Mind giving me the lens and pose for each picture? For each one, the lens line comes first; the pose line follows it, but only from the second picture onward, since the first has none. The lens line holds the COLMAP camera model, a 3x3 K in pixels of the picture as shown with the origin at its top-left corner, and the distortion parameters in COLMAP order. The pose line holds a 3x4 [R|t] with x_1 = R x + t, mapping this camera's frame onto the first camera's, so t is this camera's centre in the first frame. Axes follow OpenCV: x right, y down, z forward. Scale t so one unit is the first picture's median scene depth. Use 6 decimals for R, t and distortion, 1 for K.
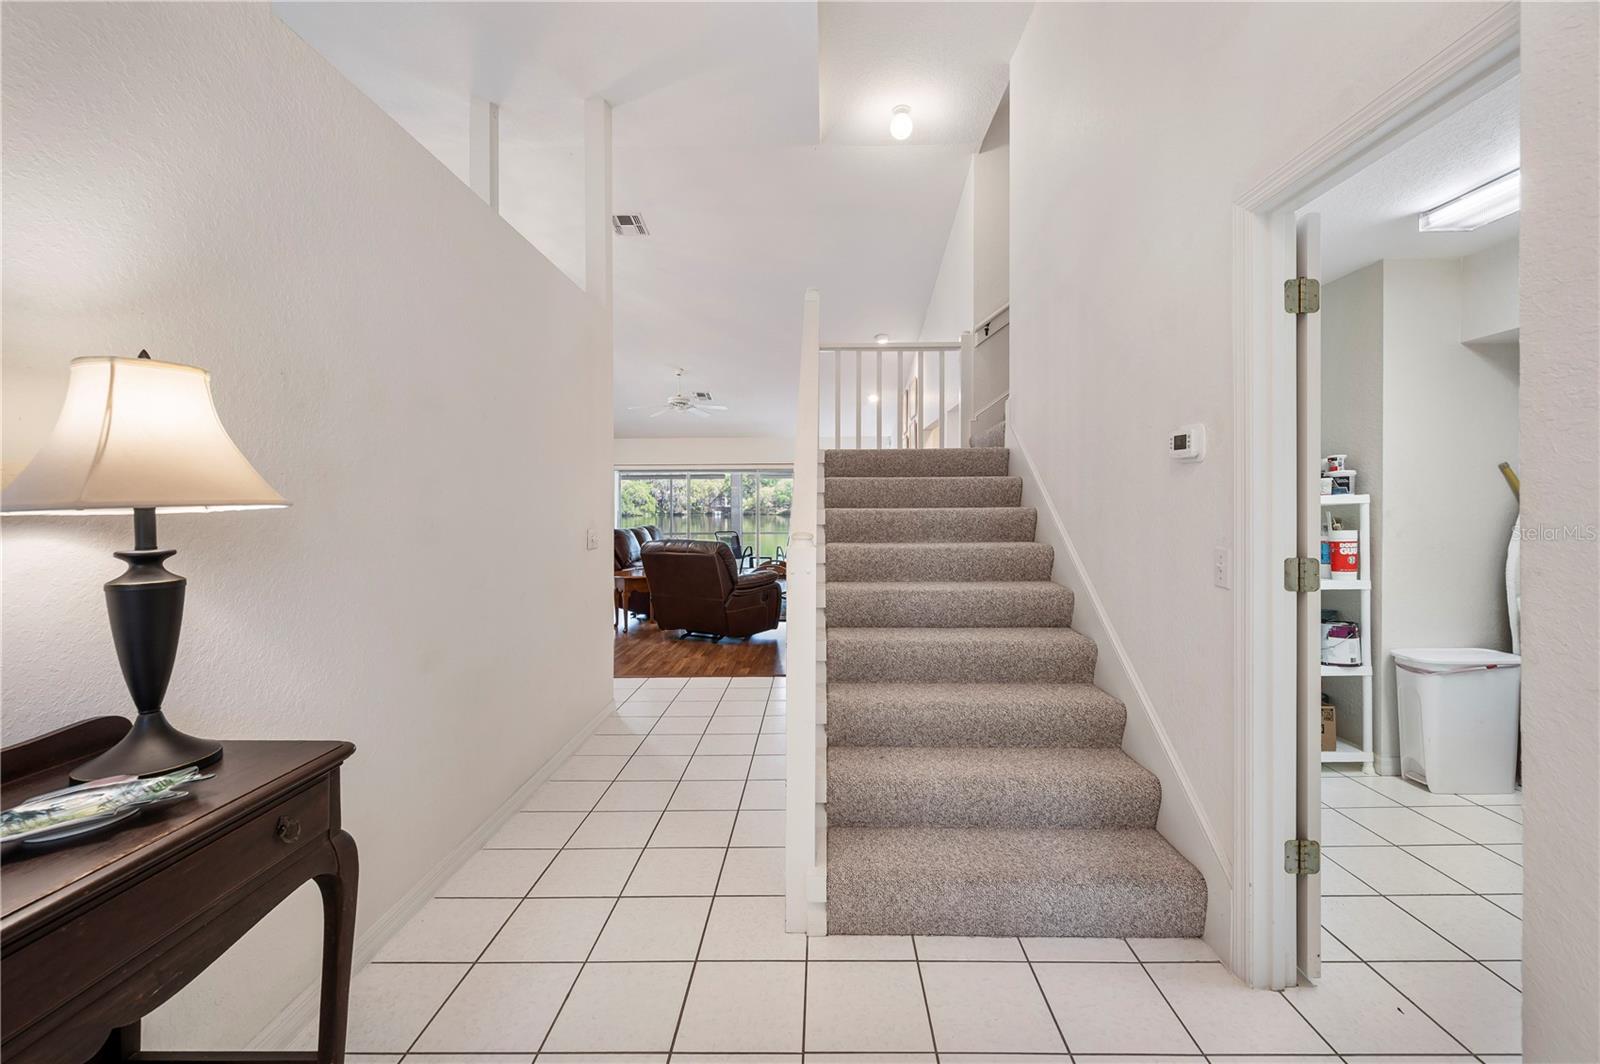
lens RADIAL K [[667.4, 0, 815.4], [0, 667.4, 510.6], [0, 0, 1]] dist [0.000328, -0.000045]
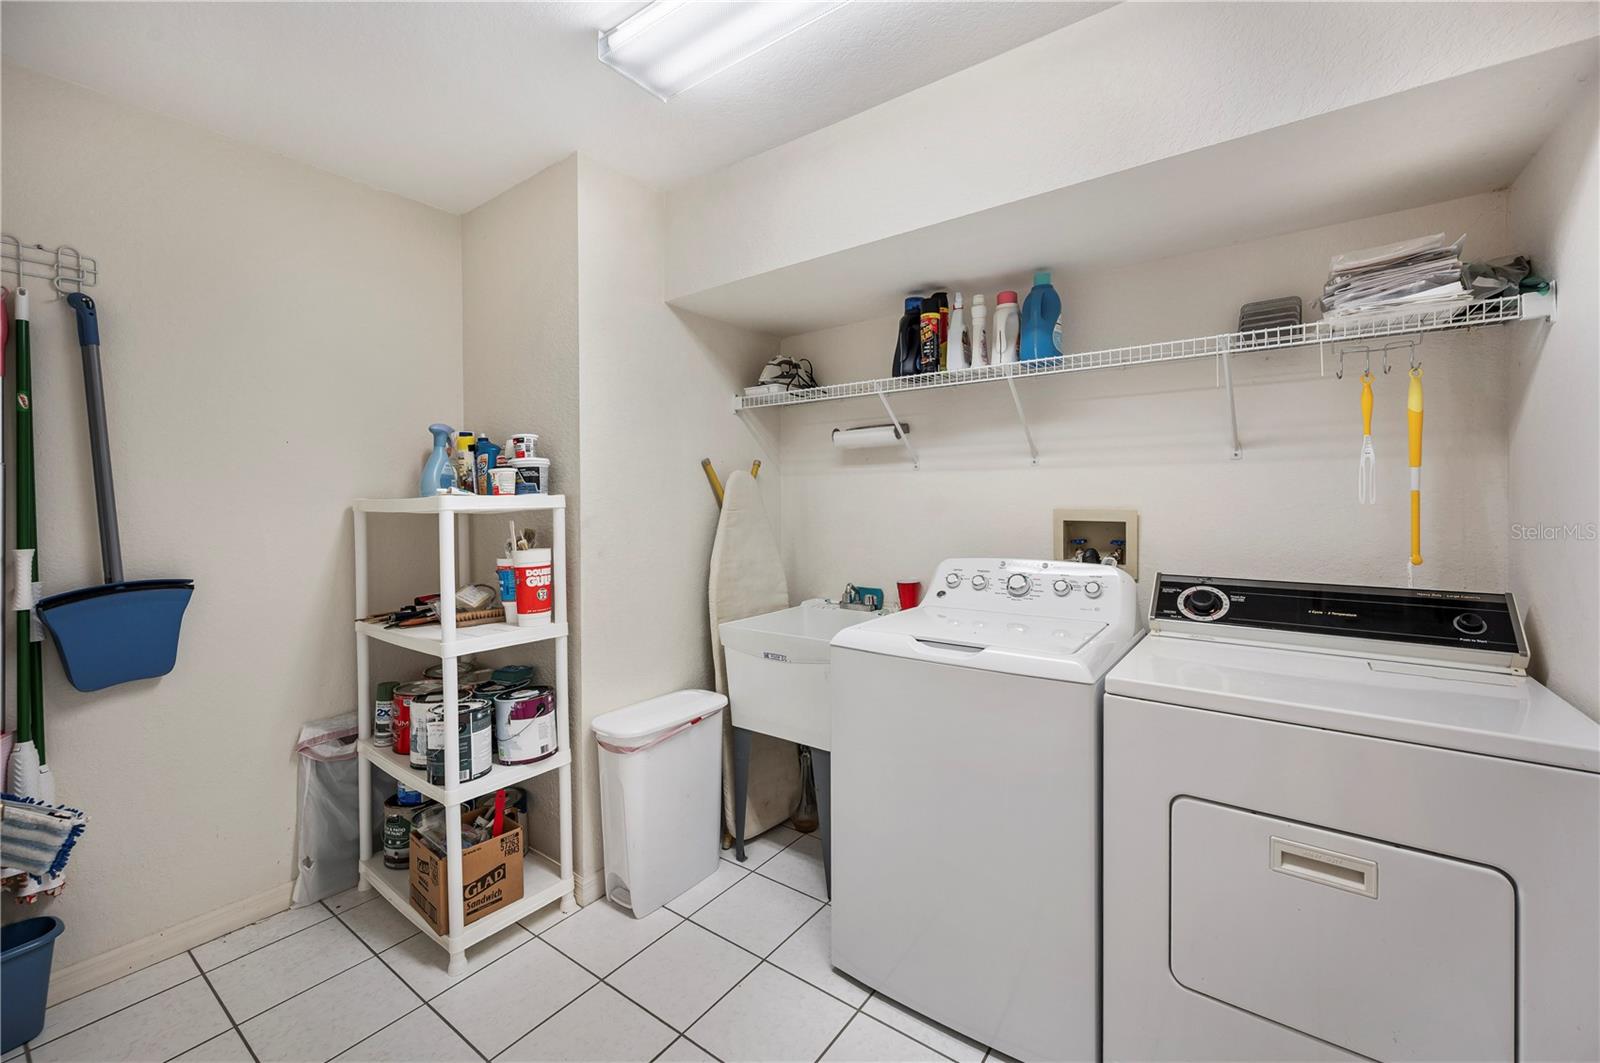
lens RADIAL K [[656.3, 0, 804.9], [0, 656.3, 510.2], [0, 0, 1]] dist [-0.000503, -0.000305]
pose [[0.590270, -0.001008, 0.807205, 0.437199], [0.012226, 0.999896, -0.007691, -0.000610], [-0.807113, 0.014409, 0.590221, 0.412158]]
